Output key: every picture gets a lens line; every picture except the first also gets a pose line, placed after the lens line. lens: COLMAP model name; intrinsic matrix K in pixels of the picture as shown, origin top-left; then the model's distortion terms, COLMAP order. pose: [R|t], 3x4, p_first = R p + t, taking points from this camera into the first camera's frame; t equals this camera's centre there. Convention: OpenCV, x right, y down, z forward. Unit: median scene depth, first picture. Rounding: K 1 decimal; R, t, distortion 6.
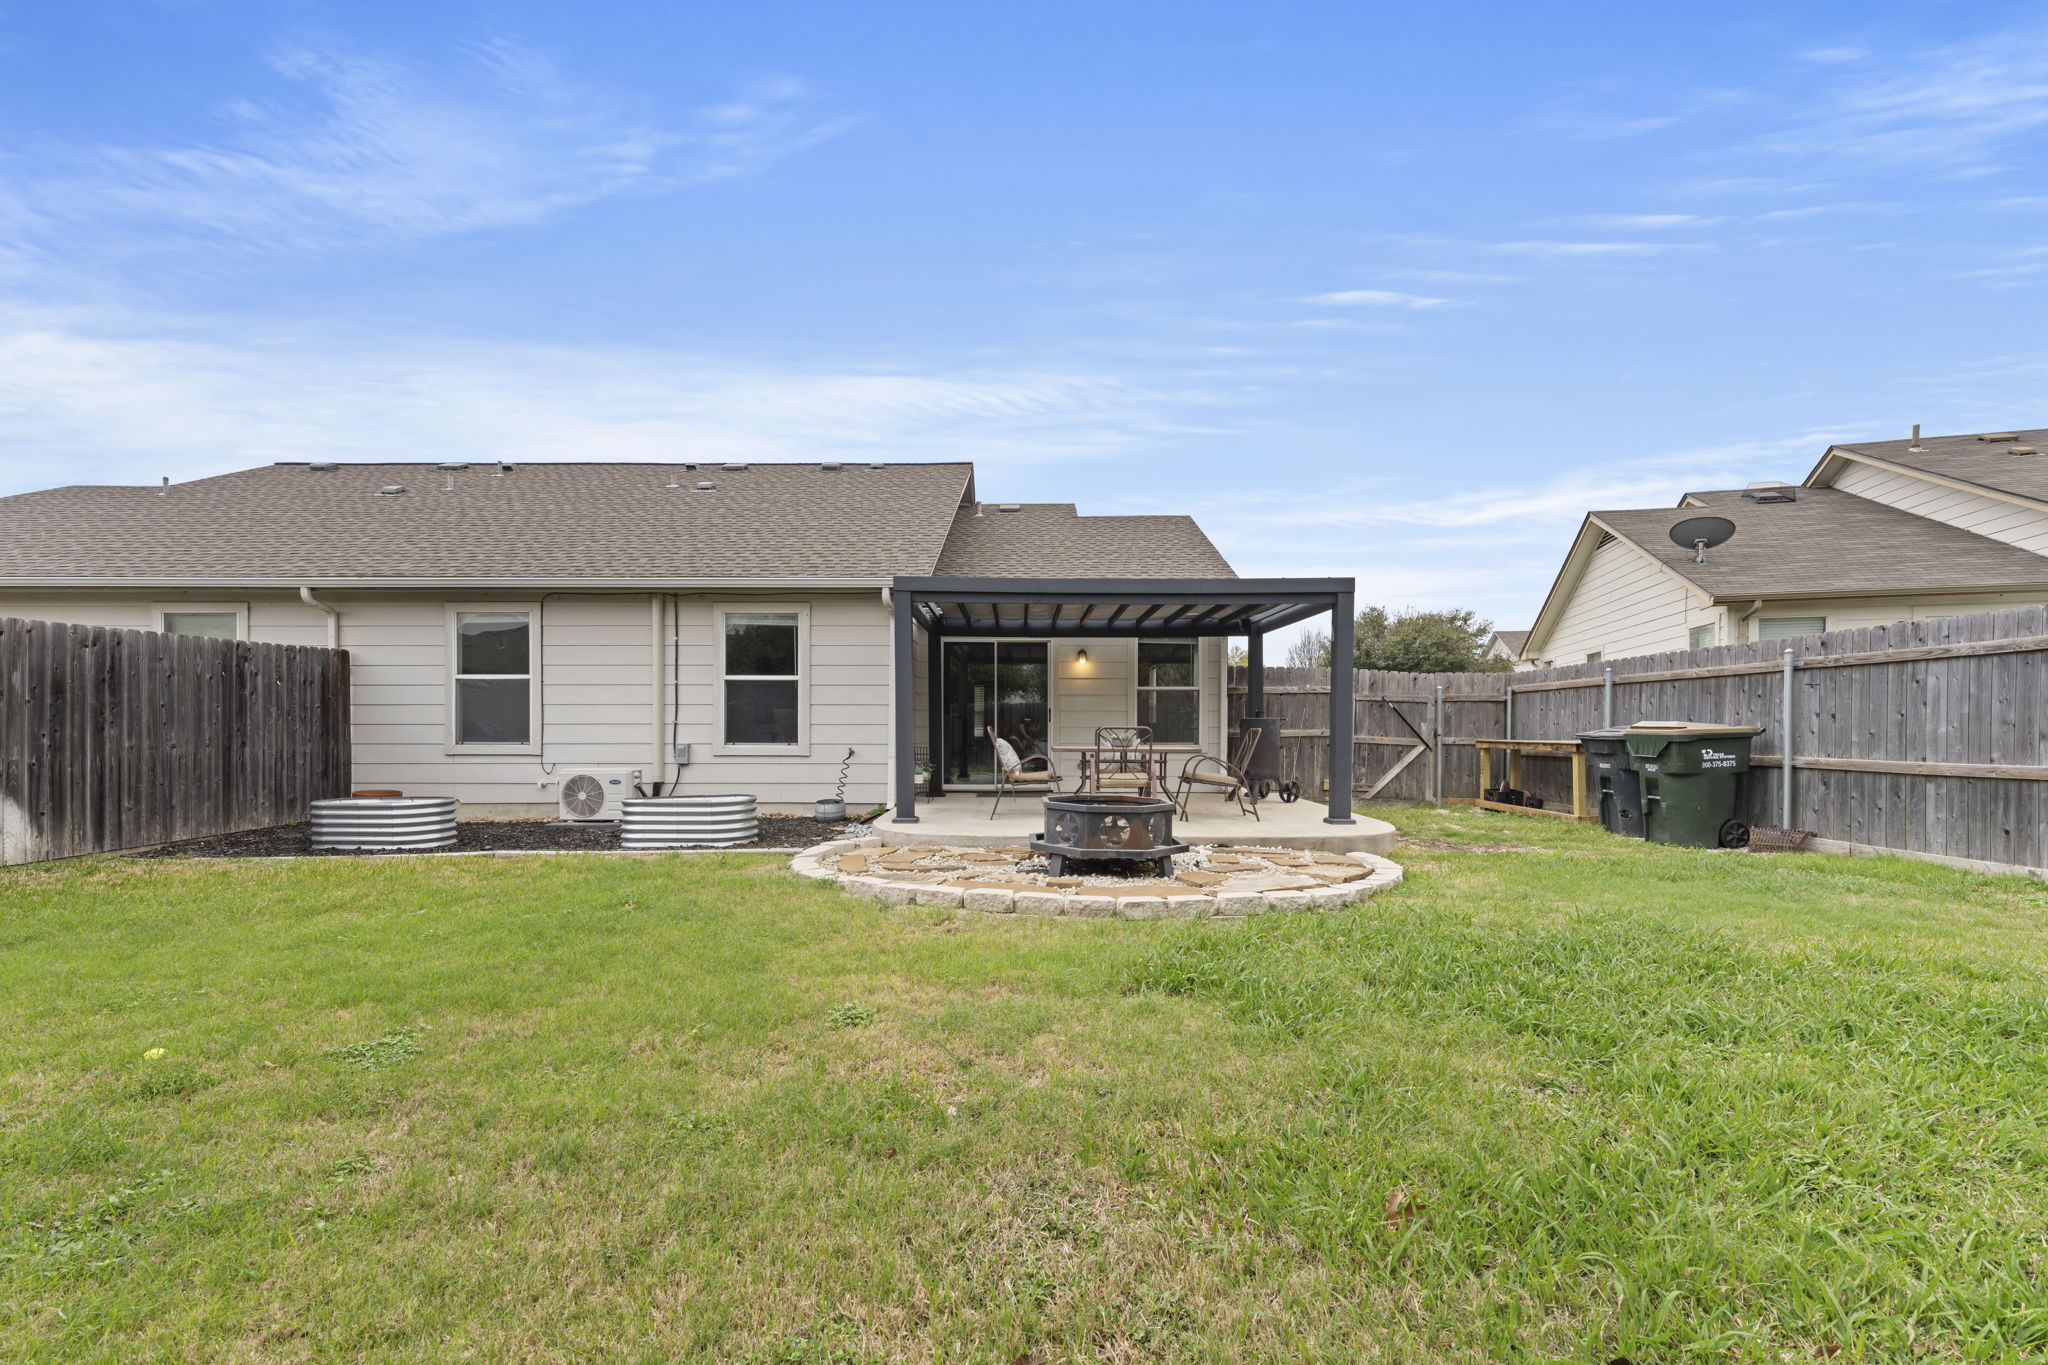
lens RADIAL K [[838.5, 0, 1021.2], [0, 838.5, 742.5], [0, 0, 1]] dist [-0.010363, -0.000196]
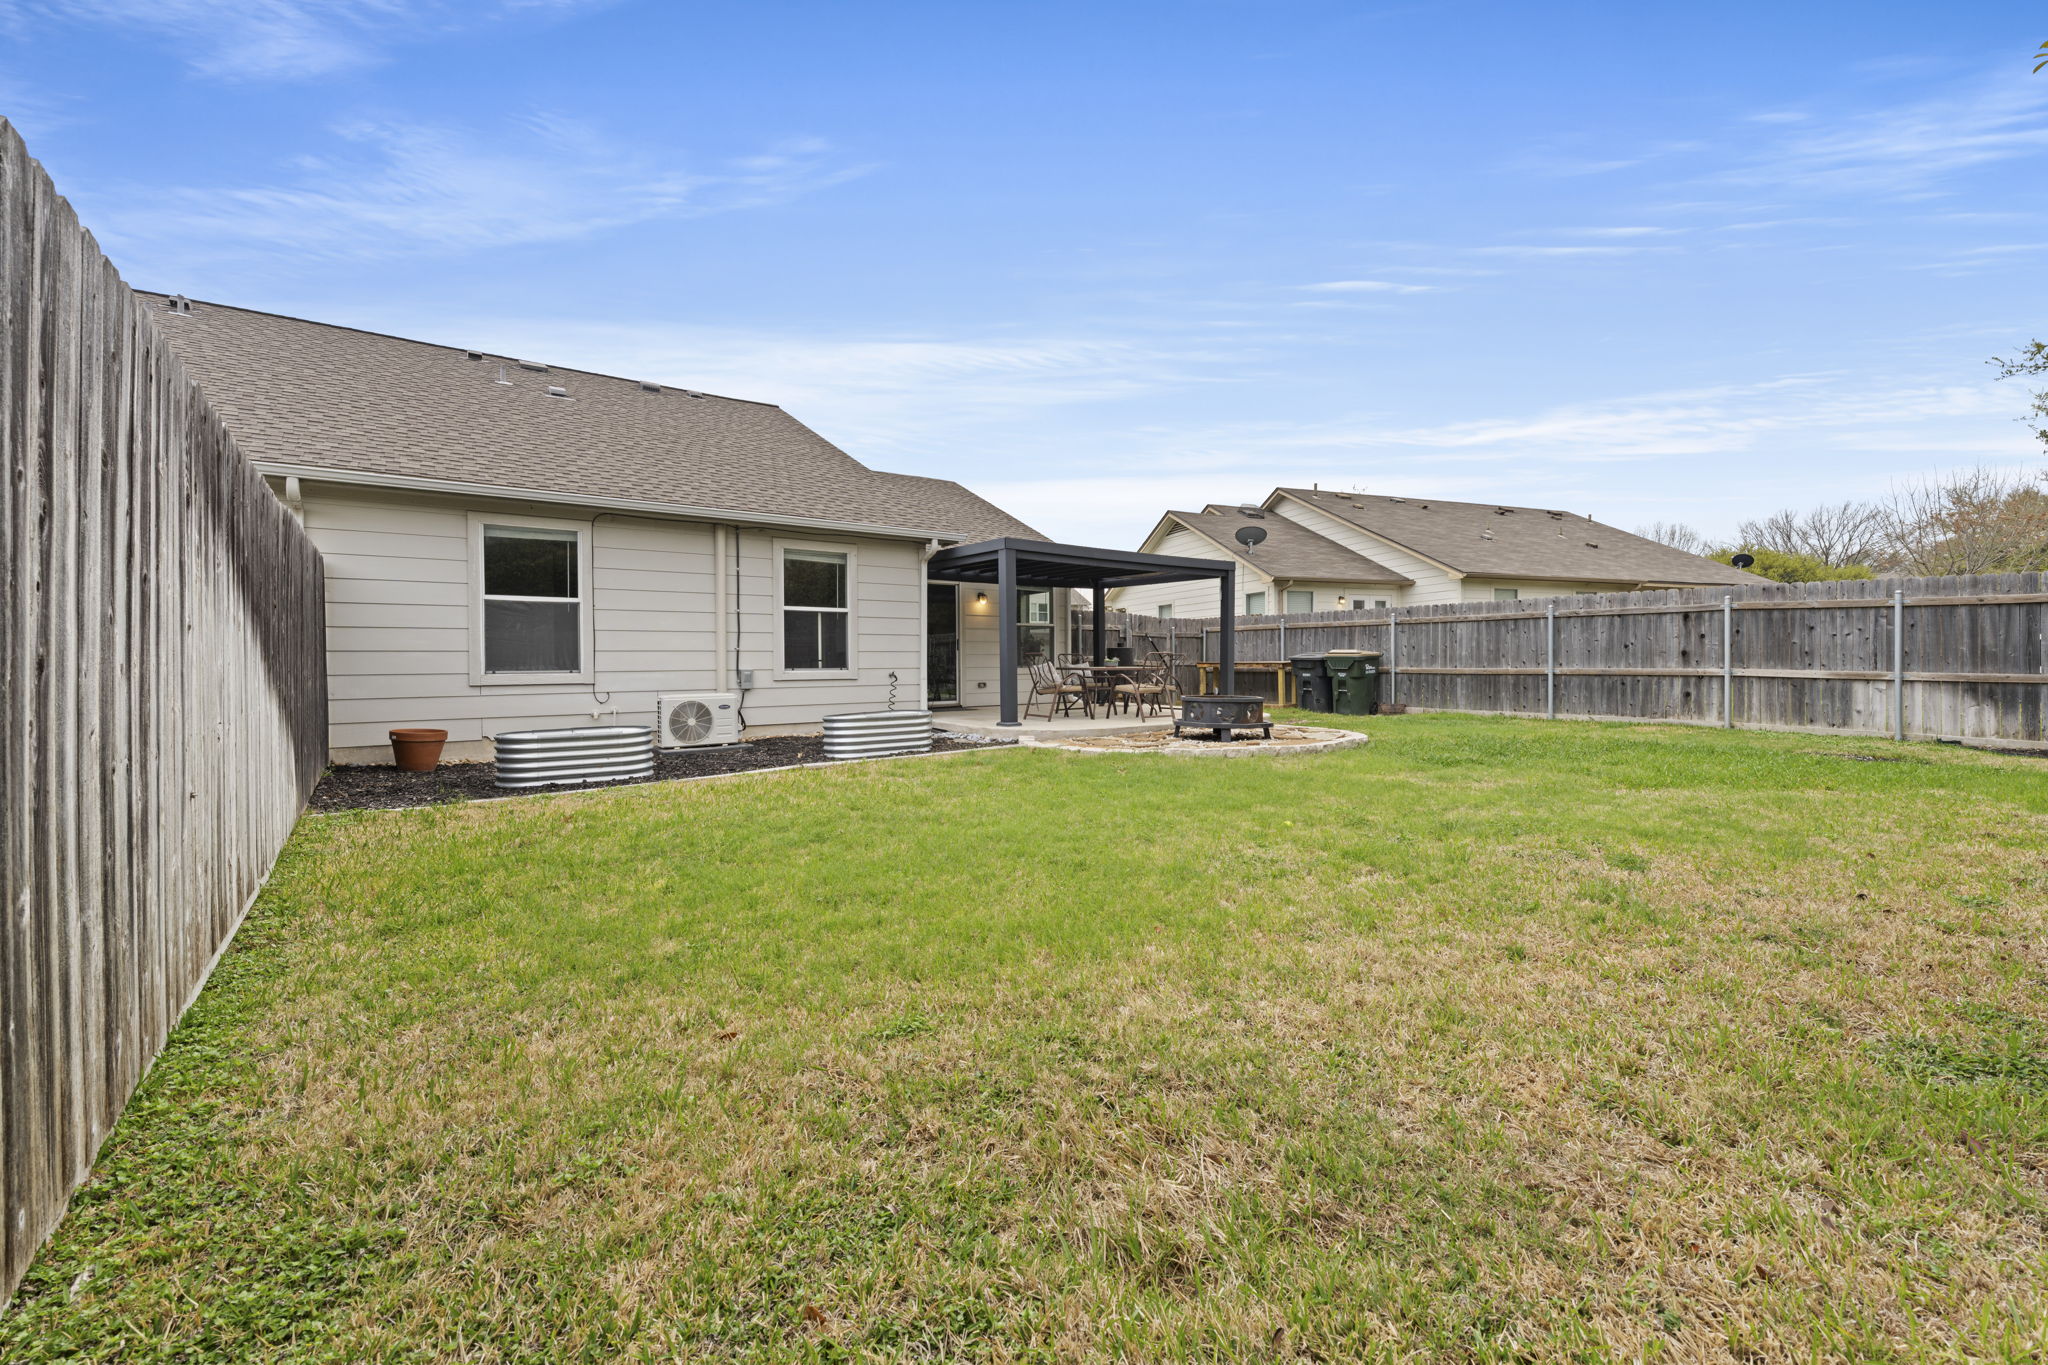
lens RADIAL K [[820.5, 0, 1030.4], [0, 820.5, 669.5], [0, 0, 1]] dist [-0.002323, -0.000207]
pose [[0.794439, -0.012472, 0.607216, -0.745138], [0.014867, 0.999889, 0.001087, 0.005381], [-0.607162, 0.008164, 0.794536, -0.030826]]
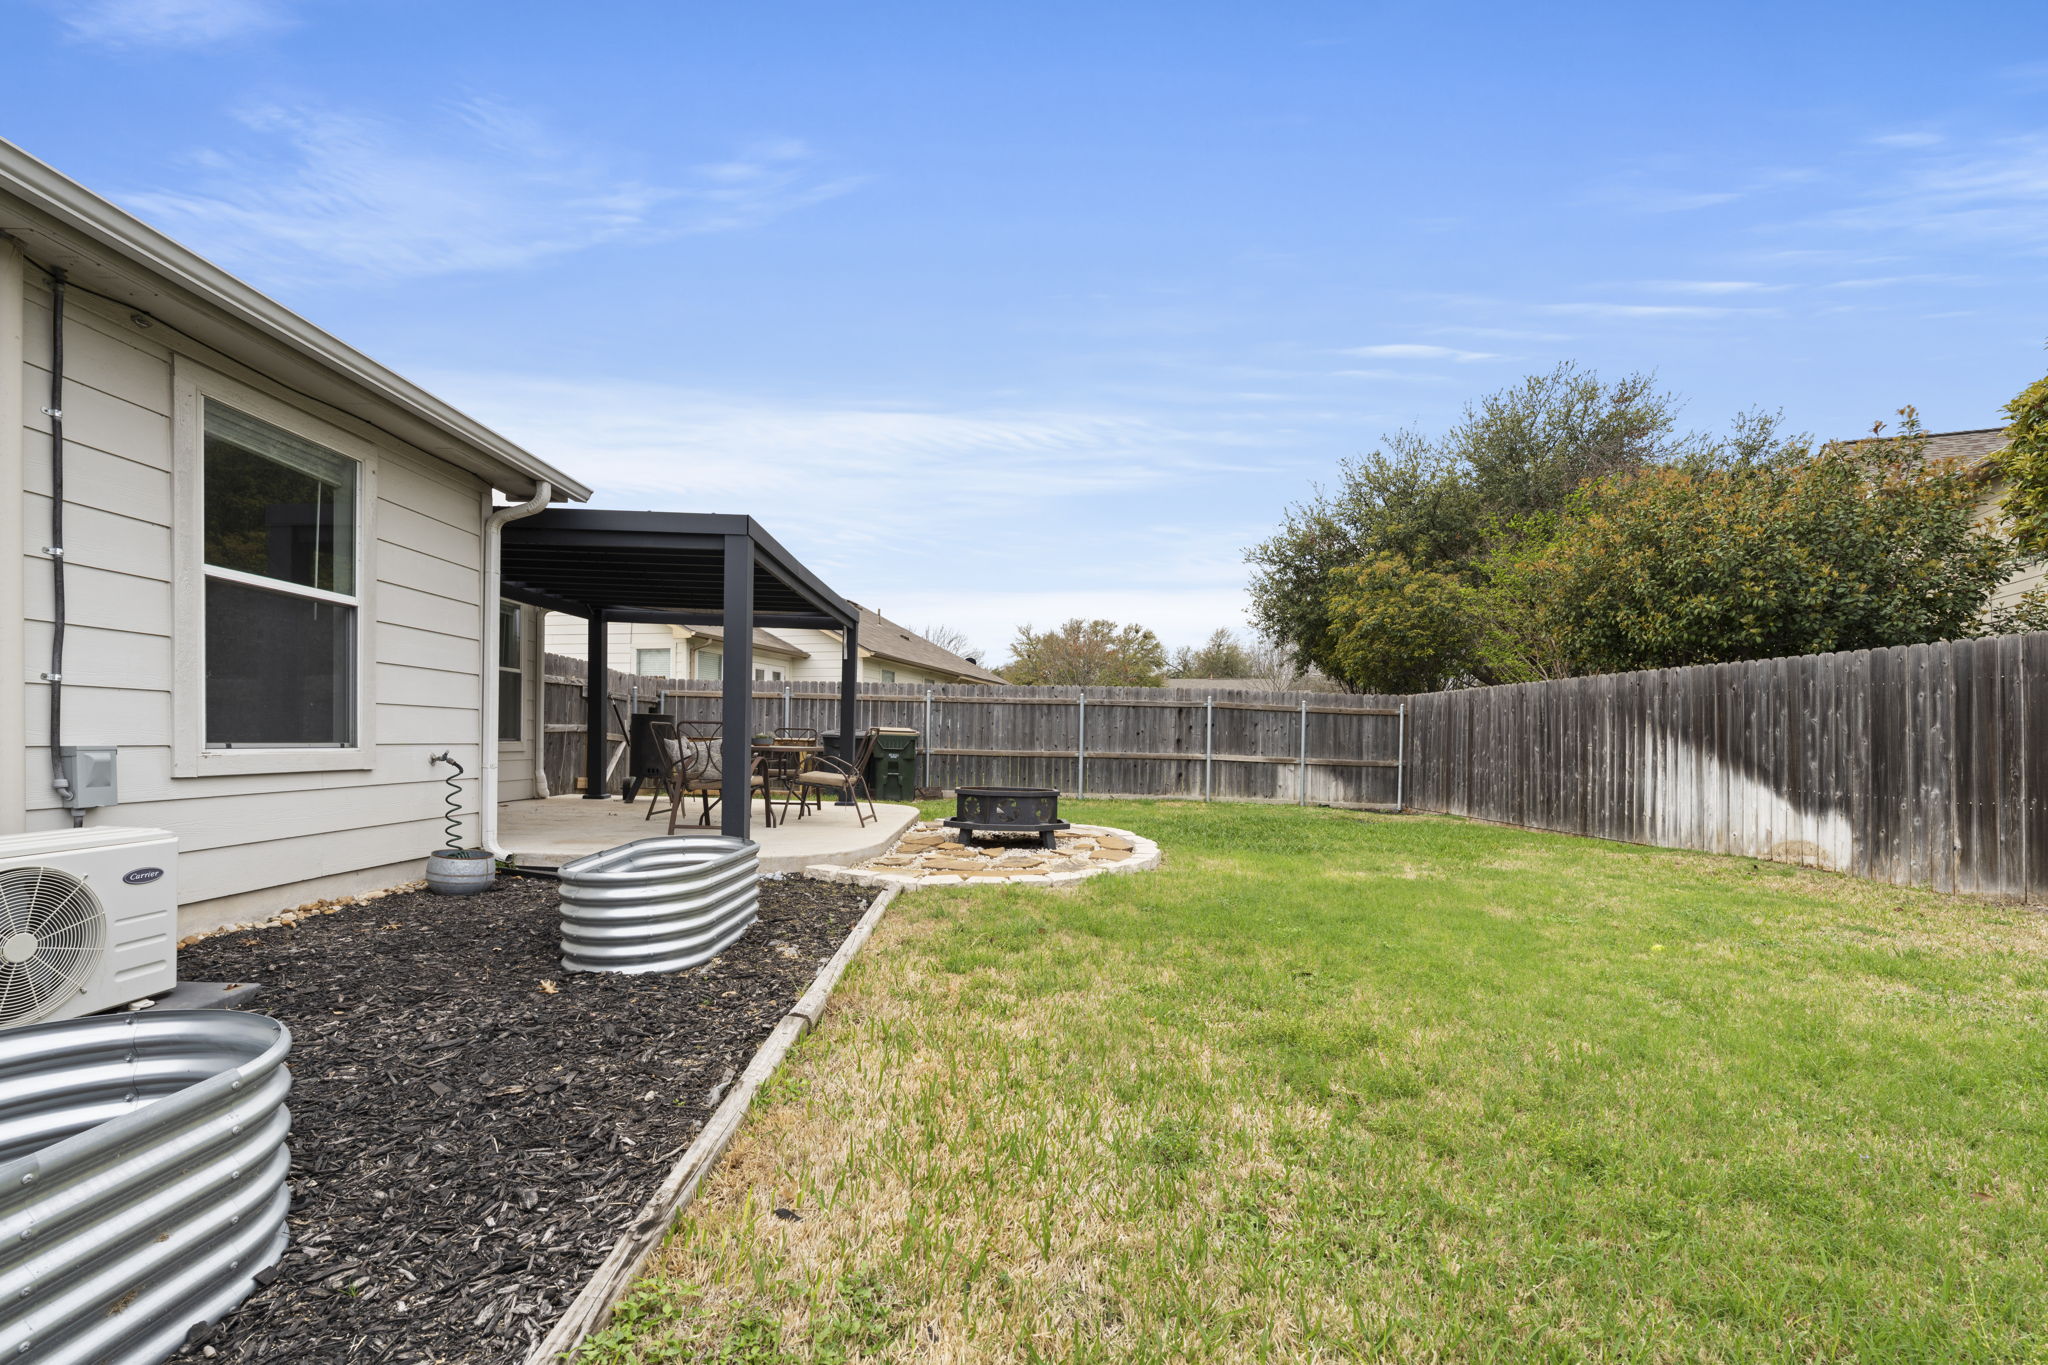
lens RADIAL K [[838.5, 0, 1021.2], [0, 838.5, 742.5], [0, 0, 1]] dist [-0.010363, -0.000196]
pose [[-0.028235, -0.004411, 0.999592, -0.737691], [-0.007501, 0.999963, 0.004200, -0.004145], [-0.999573, -0.007380, -0.028267, 0.646152]]
